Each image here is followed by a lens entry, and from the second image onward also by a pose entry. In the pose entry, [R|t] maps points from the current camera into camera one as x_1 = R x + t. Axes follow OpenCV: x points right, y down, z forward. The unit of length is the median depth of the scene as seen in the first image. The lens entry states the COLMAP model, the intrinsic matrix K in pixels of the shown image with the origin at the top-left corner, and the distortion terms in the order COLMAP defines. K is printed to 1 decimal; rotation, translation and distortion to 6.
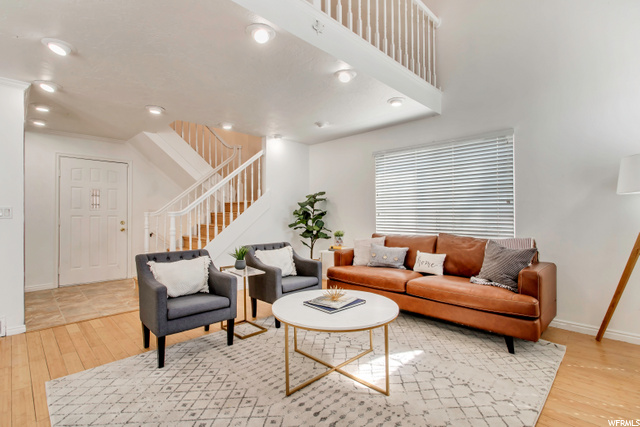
lens RADIAL K [[303.8, 0, 319.0], [0, 303.8, 212.3], [0, 0, 1]] dist [0.005629, -0.002314]
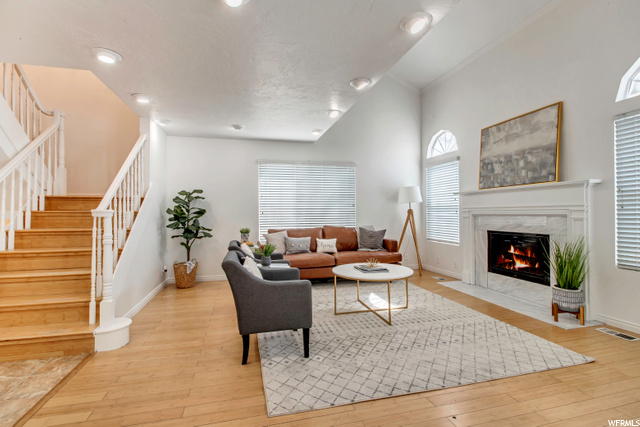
lens RADIAL K [[303.8, 0, 316.9], [0, 303.8, 213.5], [0, 0, 1]] dist [0.005629, -0.002314]
pose [[0.515687, -0.004725, 0.856764, -0.966008], [-0.003220, 0.999967, 0.007452, -0.000777], [-0.856771, -0.006602, 0.515654, 0.290246]]
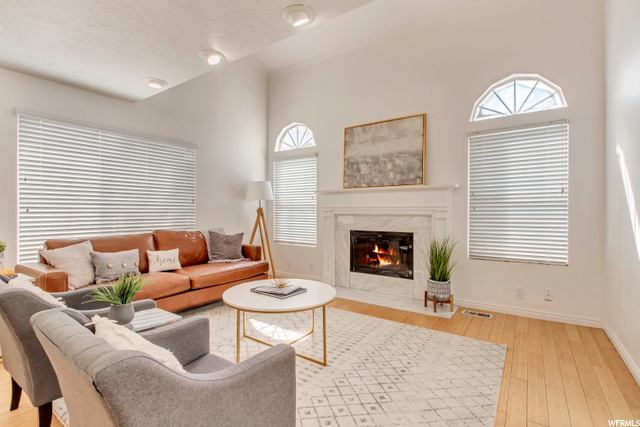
lens RADIAL K [[303.8, 0, 316.0], [0, 303.8, 213.8], [0, 0, 1]] dist [0.005629, -0.002314]
pose [[-0.172633, -0.009172, 0.984944, -0.721460], [-0.012812, 0.999893, 0.007066, 0.001767], [-0.984903, -0.011399, -0.172732, 0.715680]]
